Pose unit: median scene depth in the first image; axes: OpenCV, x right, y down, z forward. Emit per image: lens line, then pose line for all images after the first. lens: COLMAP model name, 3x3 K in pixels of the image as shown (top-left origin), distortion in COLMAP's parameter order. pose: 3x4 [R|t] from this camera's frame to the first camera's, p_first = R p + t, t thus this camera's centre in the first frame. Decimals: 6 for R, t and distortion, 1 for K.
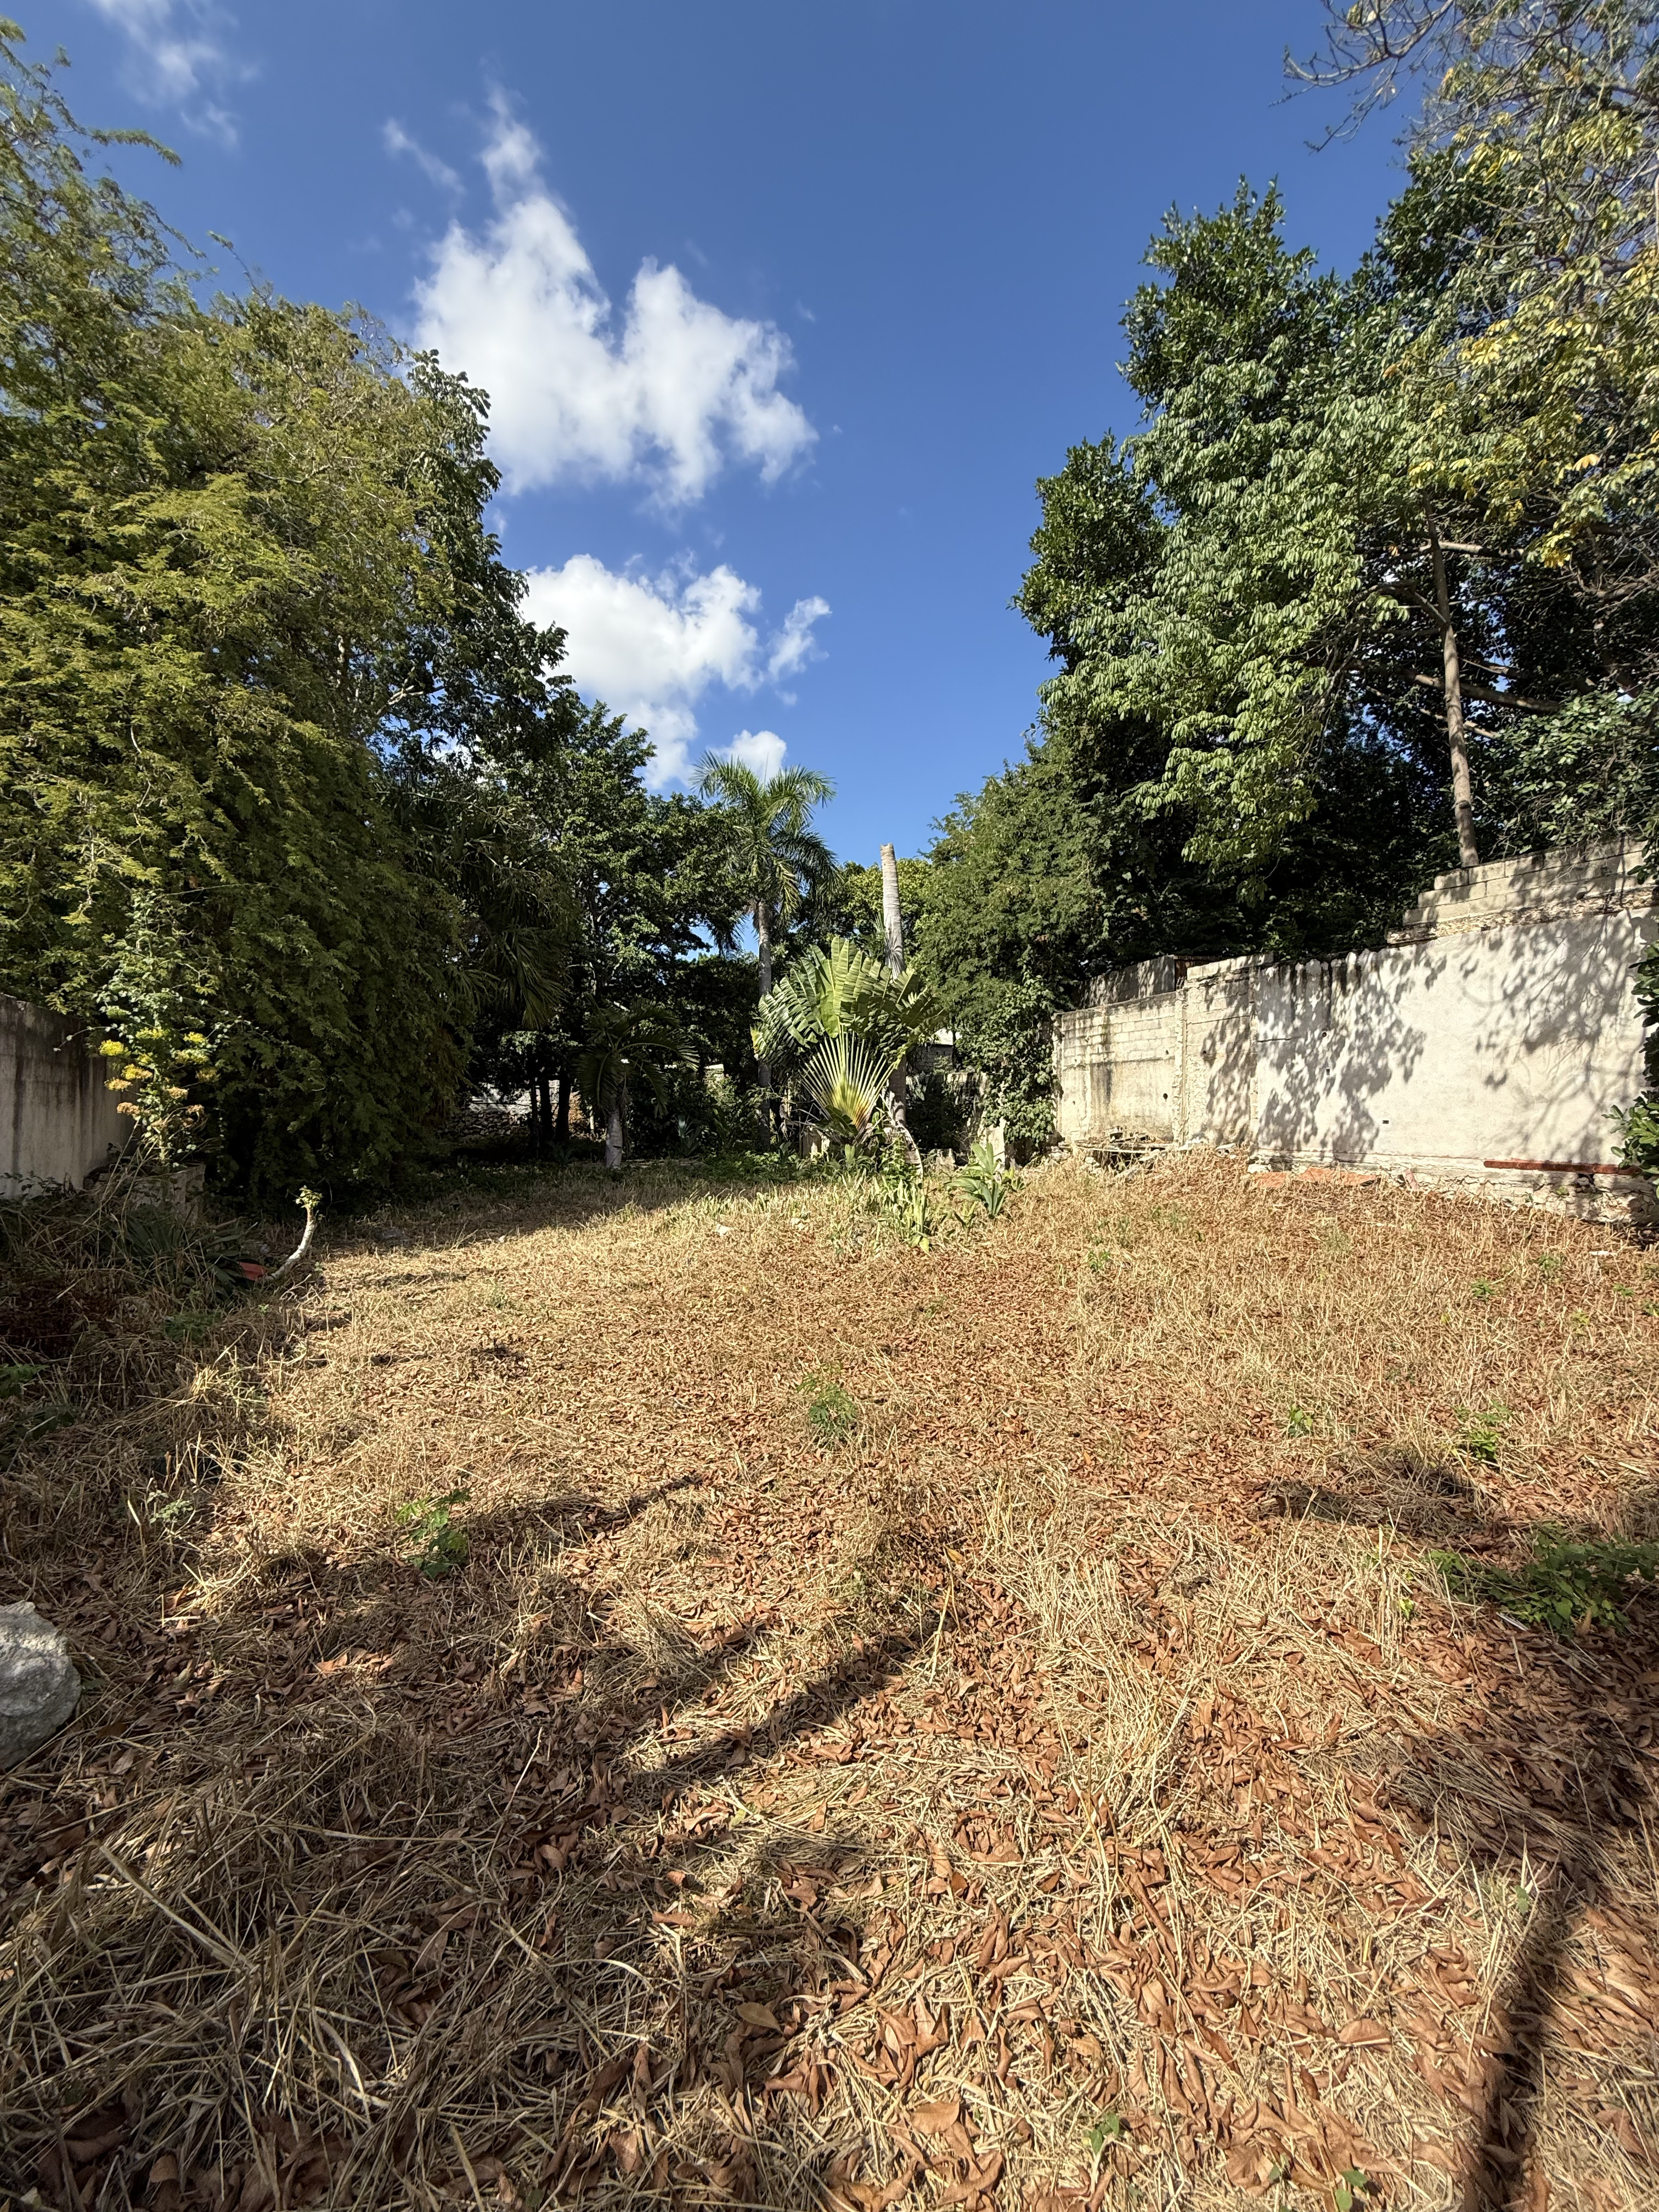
lens RADIAL K [[882.3, 0, 831.4], [0, 882.3, 1099.7], [0, 0, 1]] dist [0.002568, 0.000014]
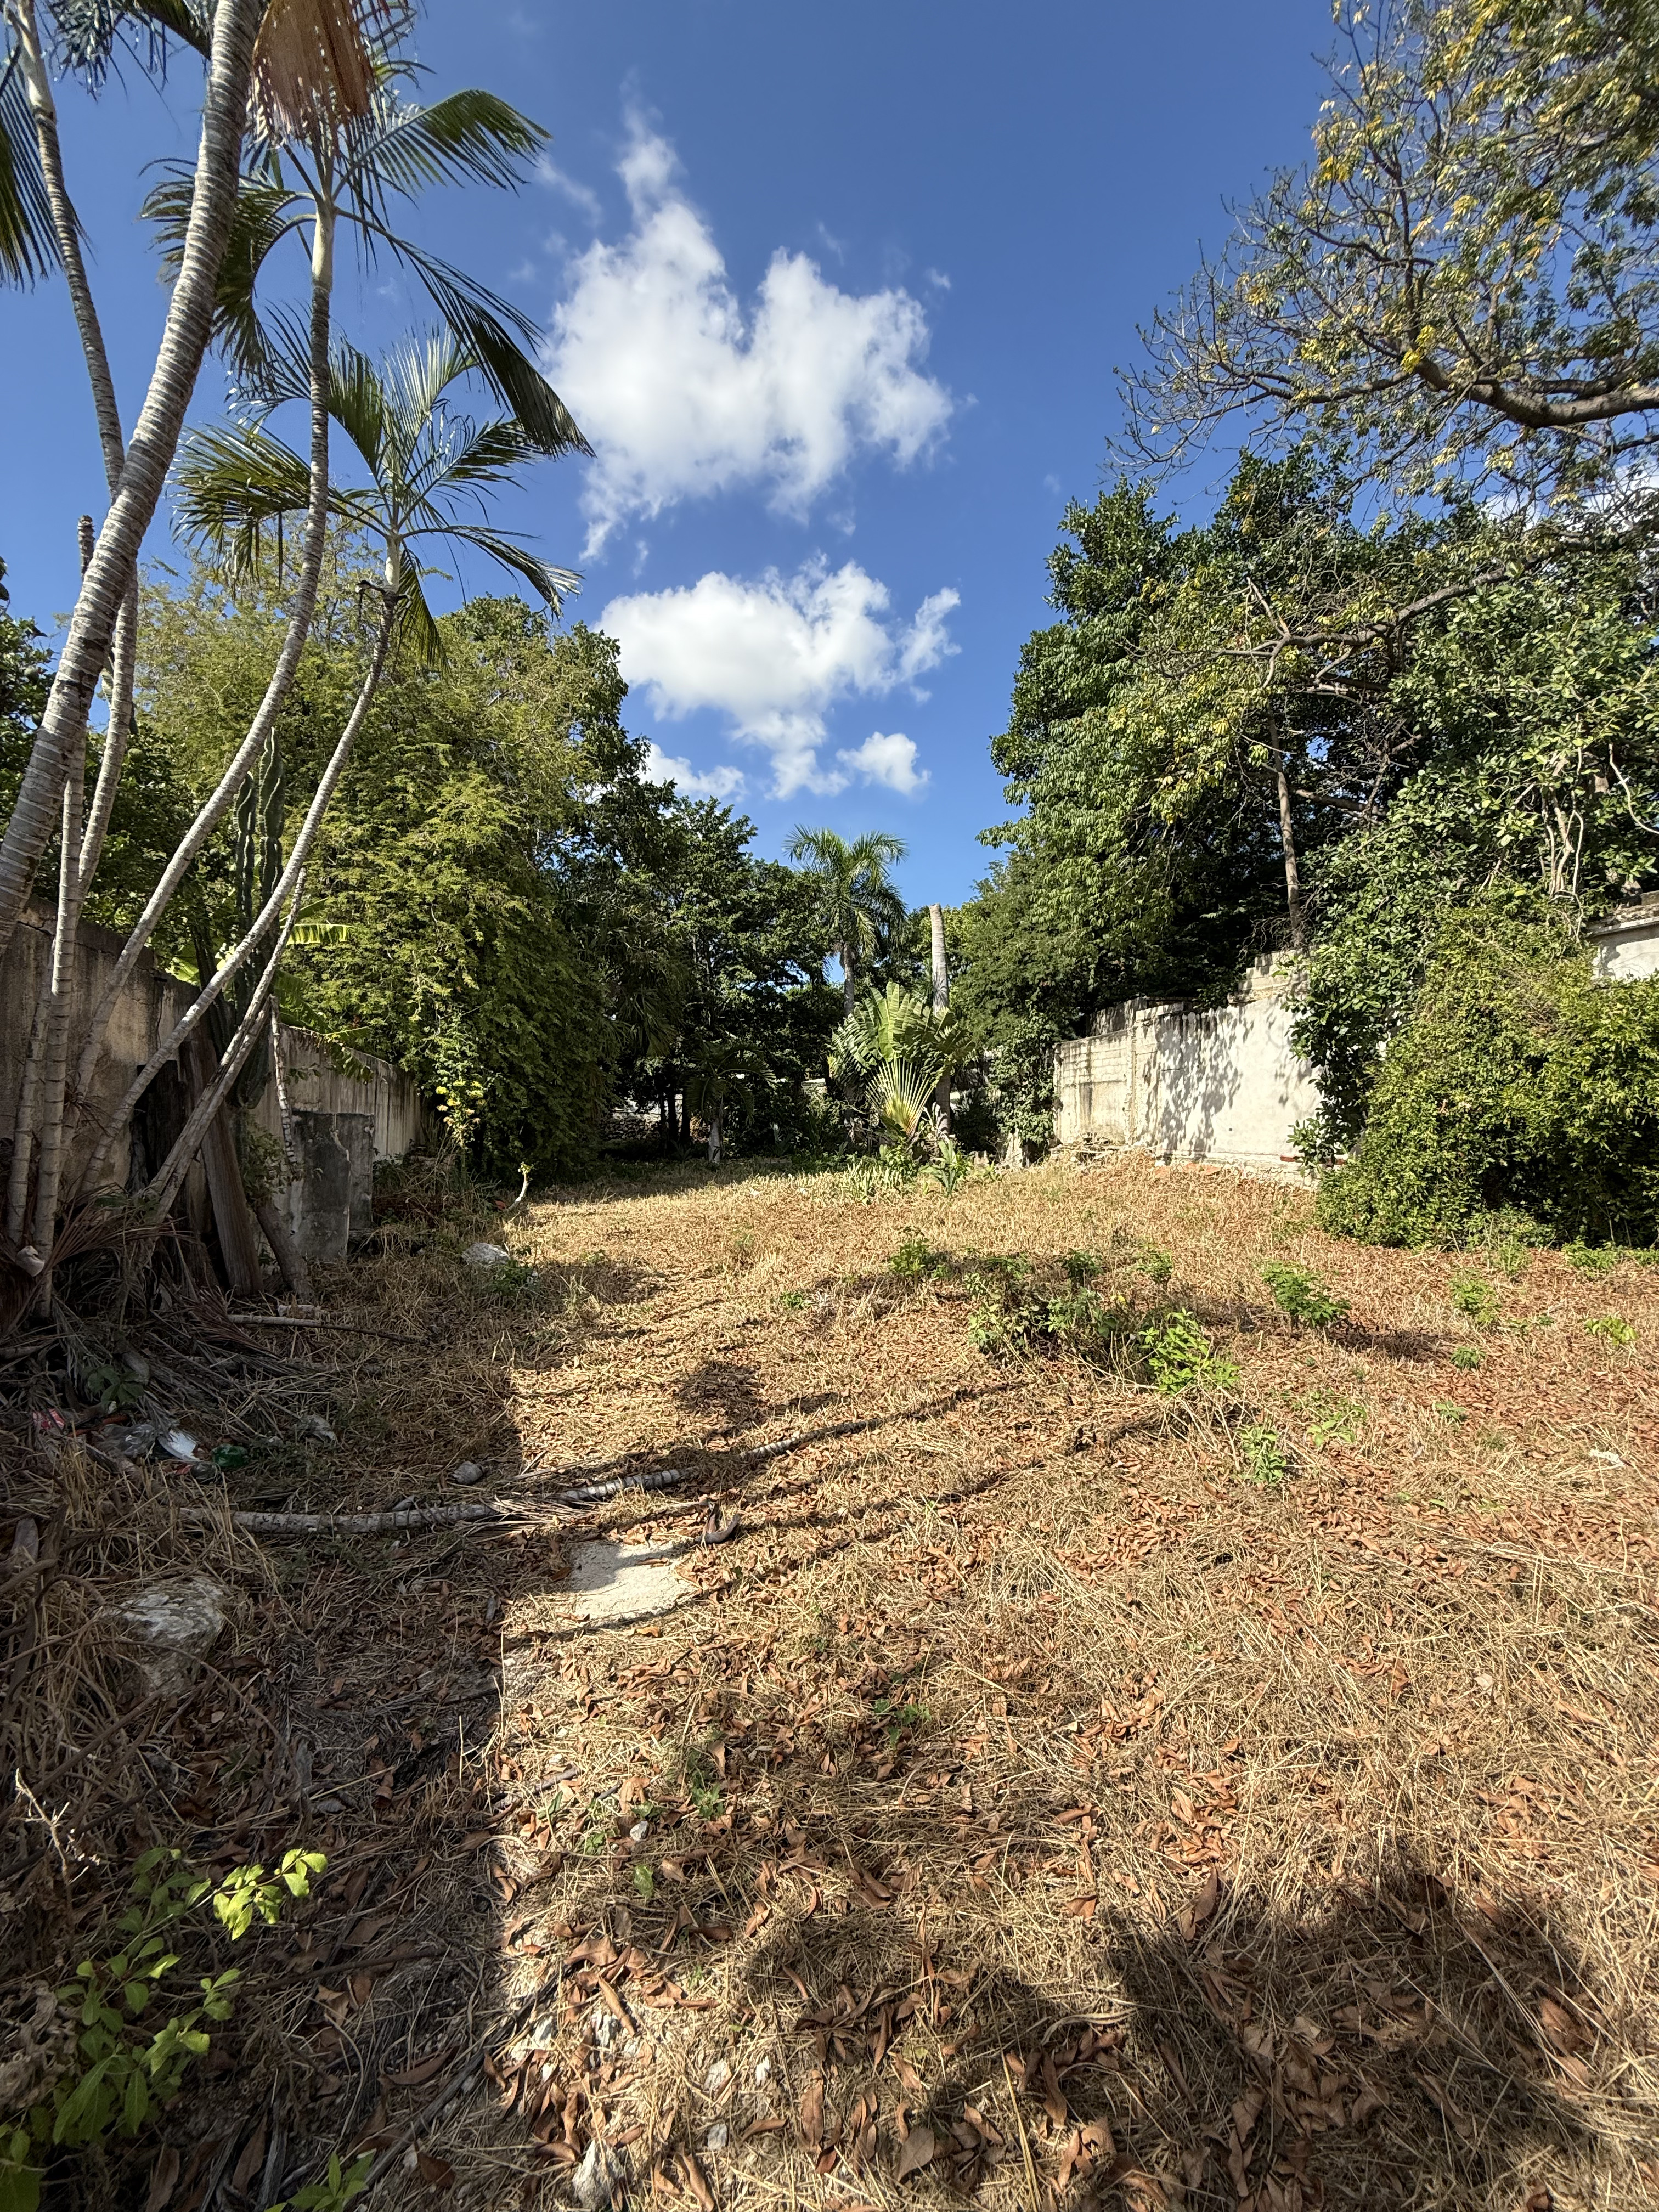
lens RADIAL K [[882.3, 0, 831.4], [0, 882.3, 1099.7], [0, 0, 1]] dist [0.002568, 0.000014]
pose [[0.988603, -0.001378, -0.150543, 0.110096], [0.000157, 0.999967, -0.008126, -0.005781], [0.150549, 0.008010, 0.988570, -0.252408]]
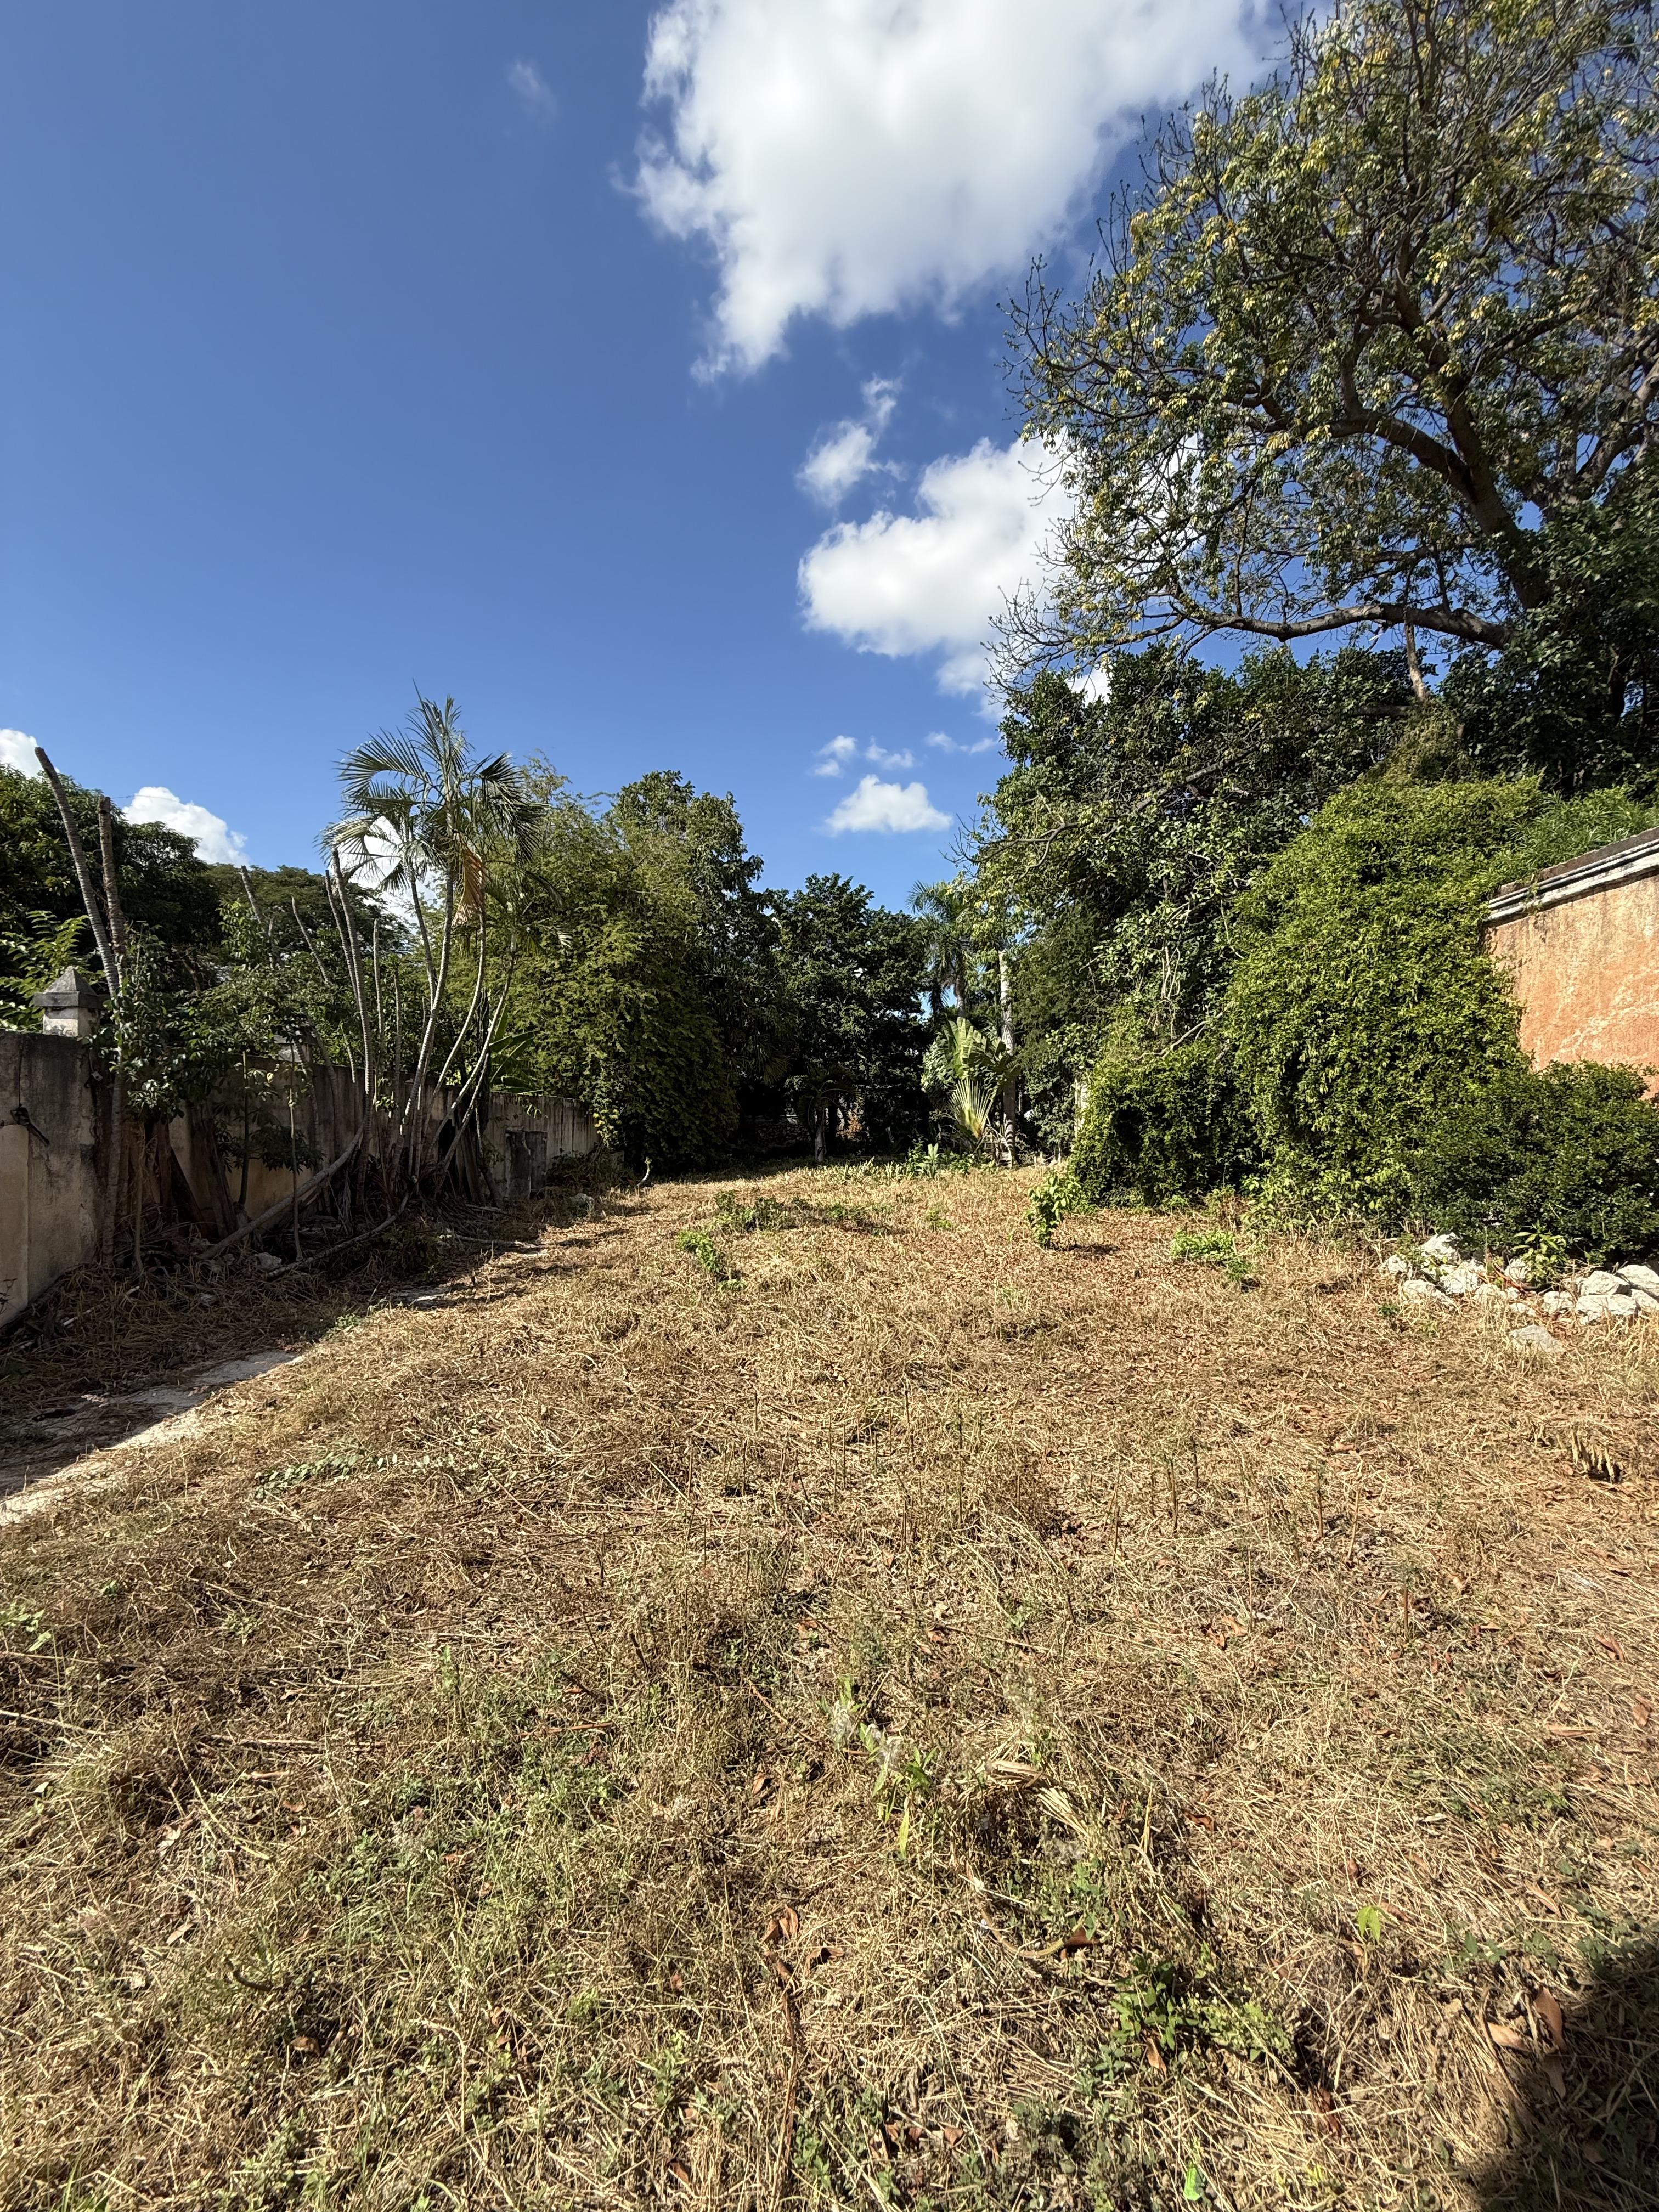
lens RADIAL K [[882.3, 0, 831.4], [0, 882.3, 1099.7], [0, 0, 1]] dist [0.002568, 0.000014]
pose [[0.912503, -0.012791, -0.408870, 0.433347], [0.010336, 0.999913, -0.008214, -0.023800], [0.408939, 0.003269, 0.912556, -0.533782]]
